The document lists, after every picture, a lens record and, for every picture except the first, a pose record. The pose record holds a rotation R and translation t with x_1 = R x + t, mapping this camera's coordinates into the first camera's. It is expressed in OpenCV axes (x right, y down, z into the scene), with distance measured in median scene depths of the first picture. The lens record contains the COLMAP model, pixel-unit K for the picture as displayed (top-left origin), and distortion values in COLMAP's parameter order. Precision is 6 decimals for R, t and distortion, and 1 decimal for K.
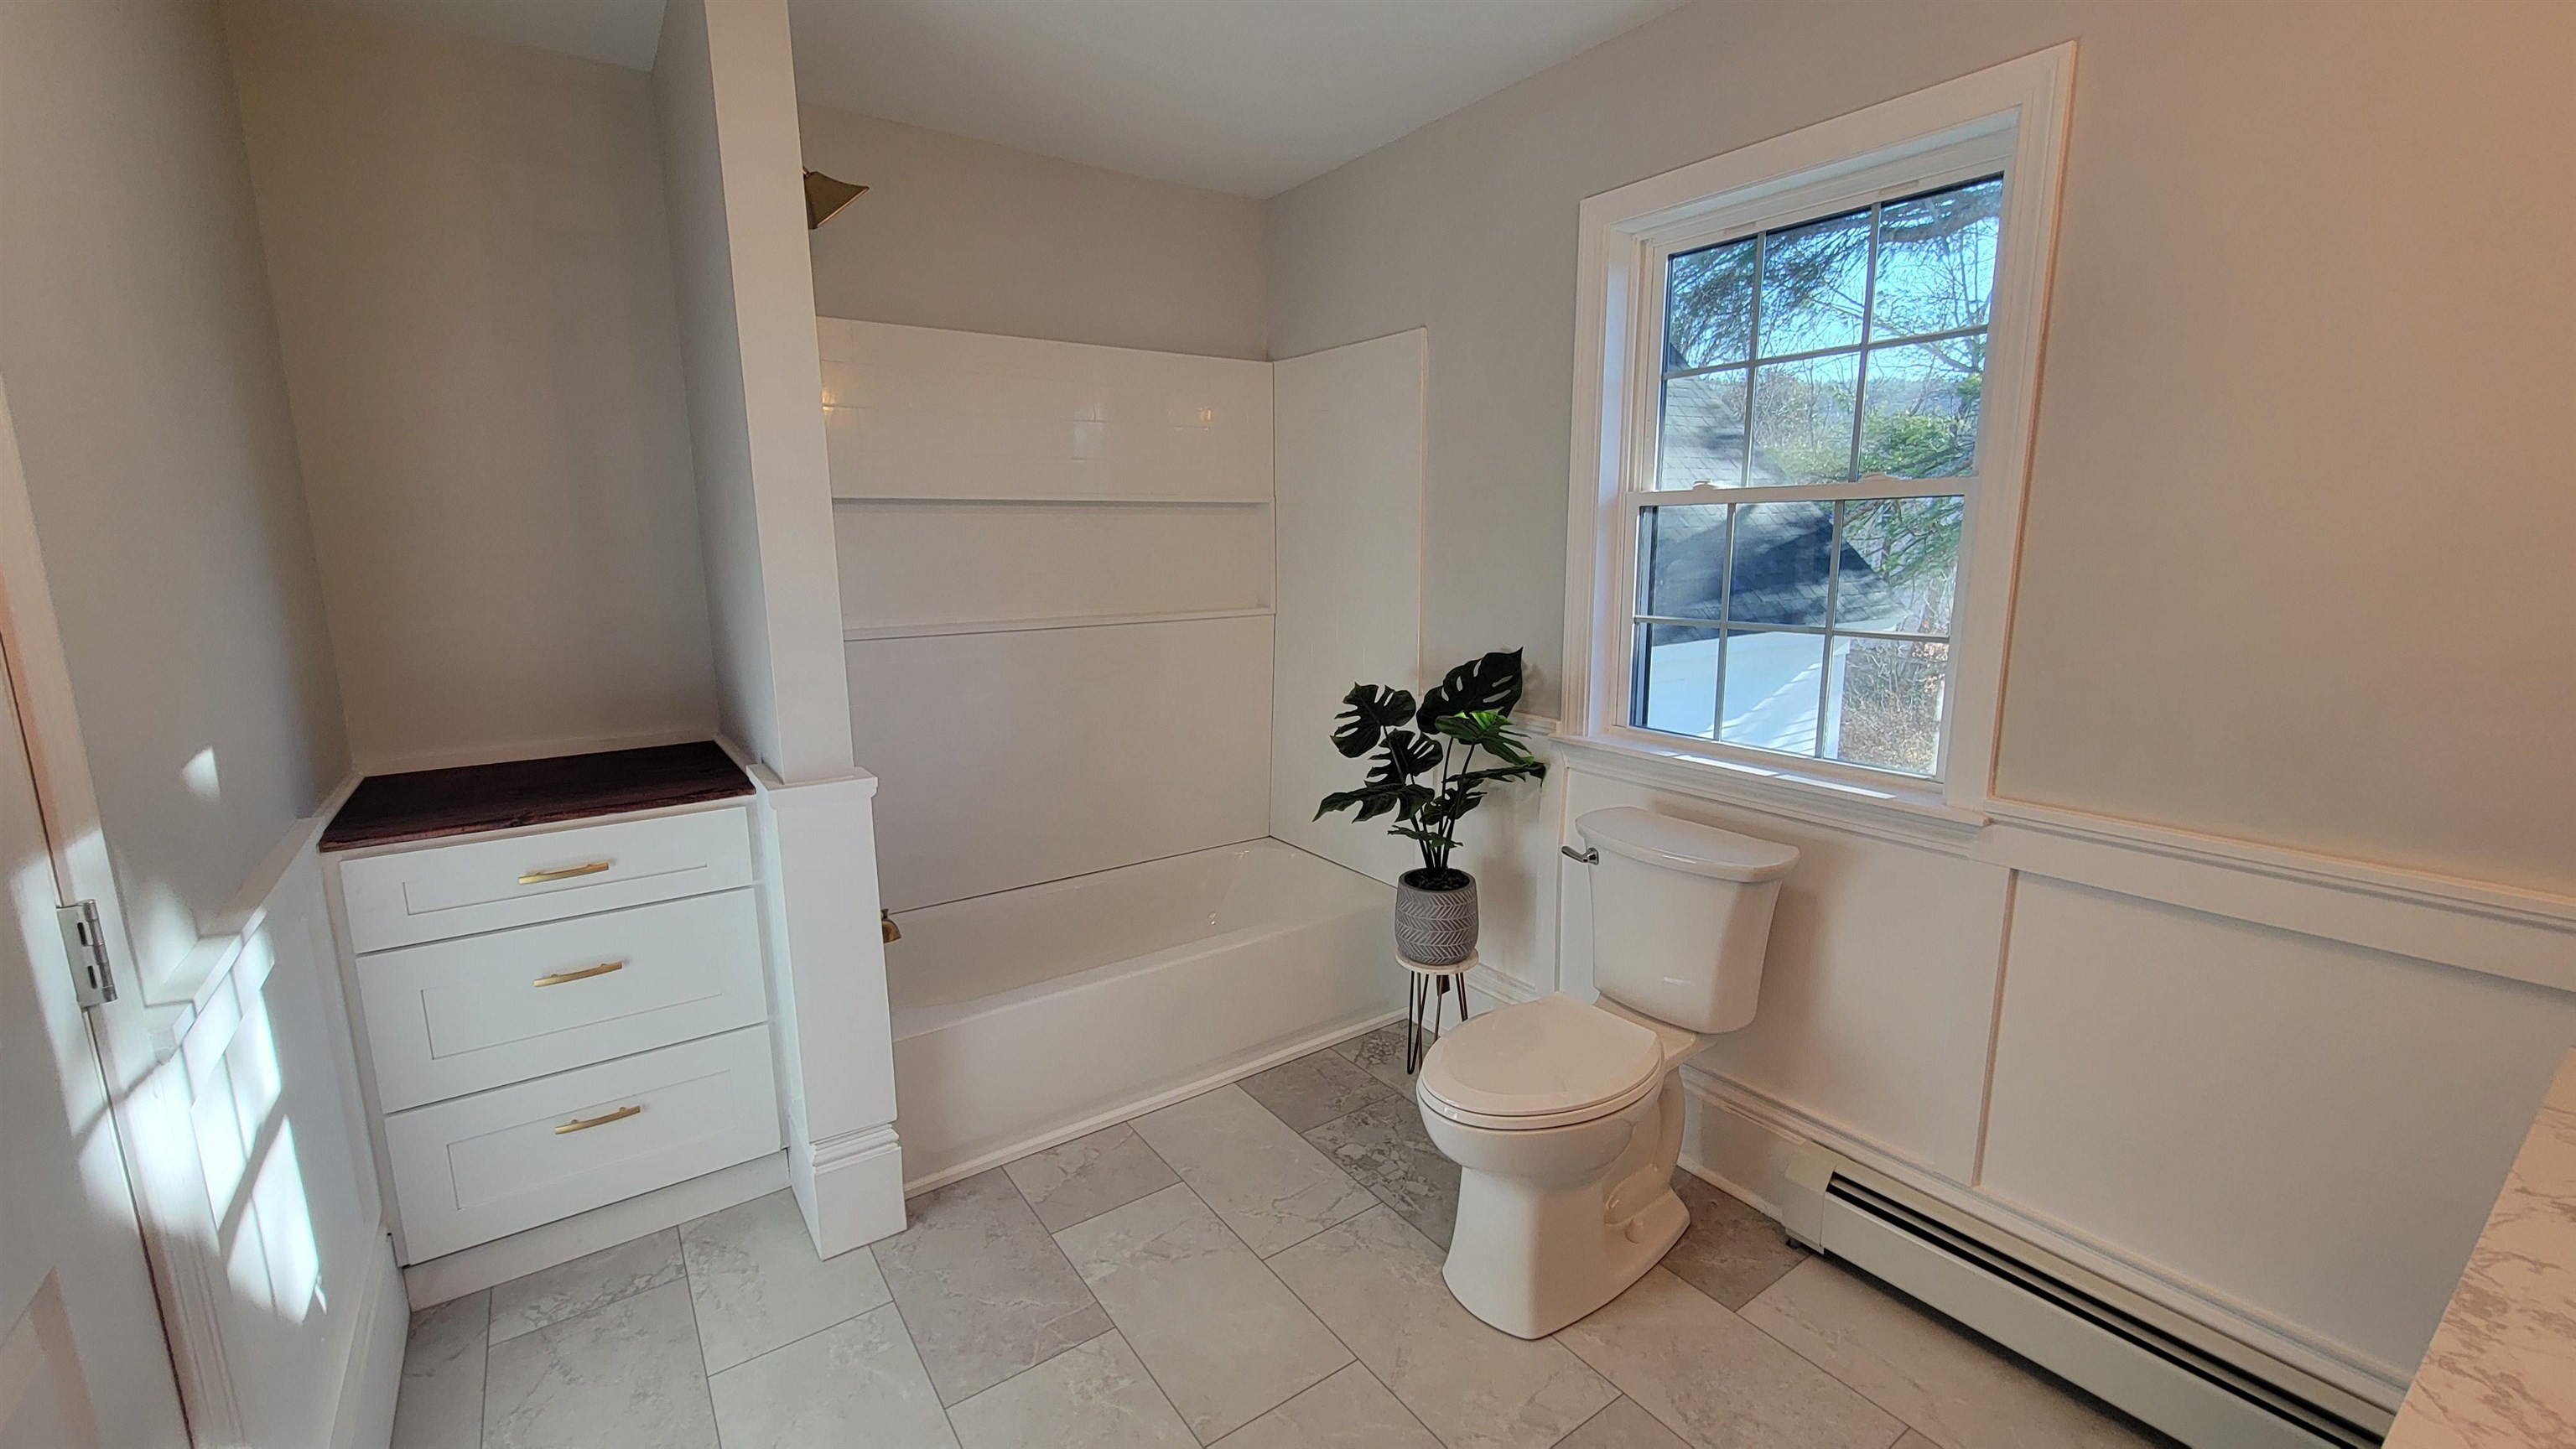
lens RADIAL K [[1045.3, 0, 1290.4], [0, 1045.3, 727.2], [0, 0, 1]] dist [-0.000812, -0.002303]
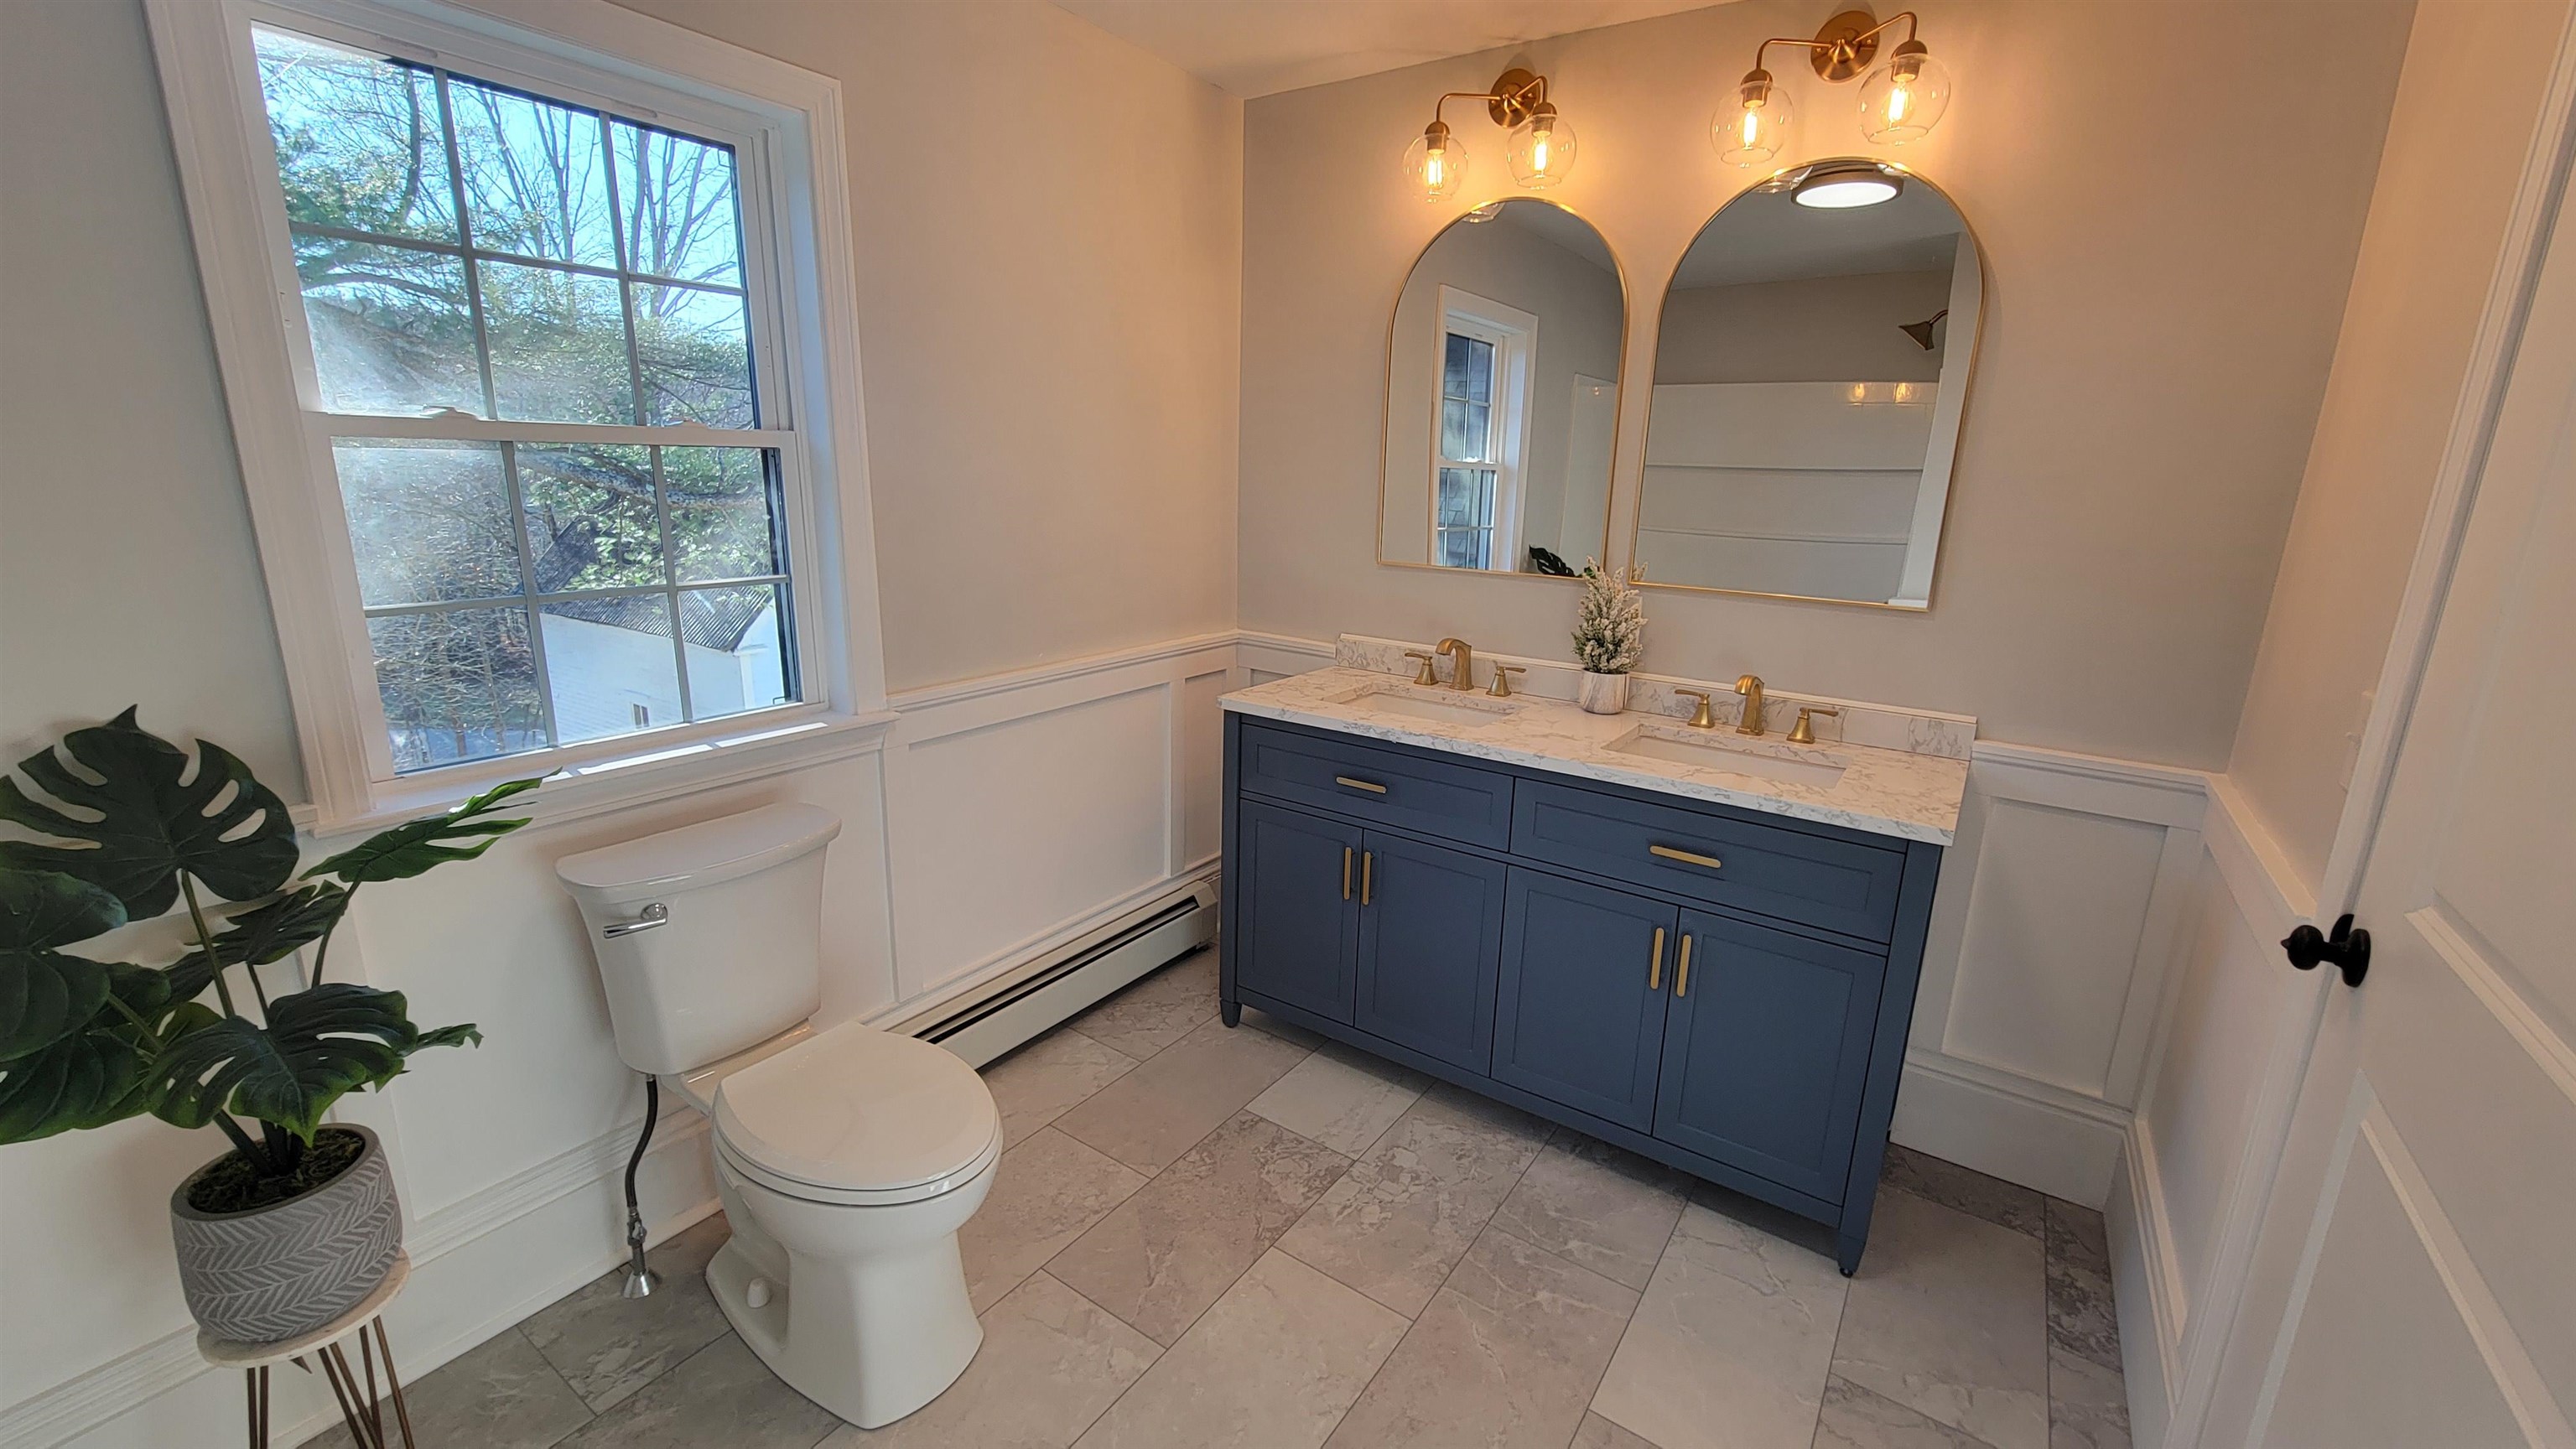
lens RADIAL K [[1045.3, 0, 1290.4], [0, 1045.3, 727.2], [0, 0, 1]] dist [-0.000812, -0.002303]
pose [[-0.350934, -0.223663, 0.909297, -0.569292], [0.153728, 0.944120, 0.291558, -0.165065], [-0.923695, 0.242102, -0.296941, 0.804594]]
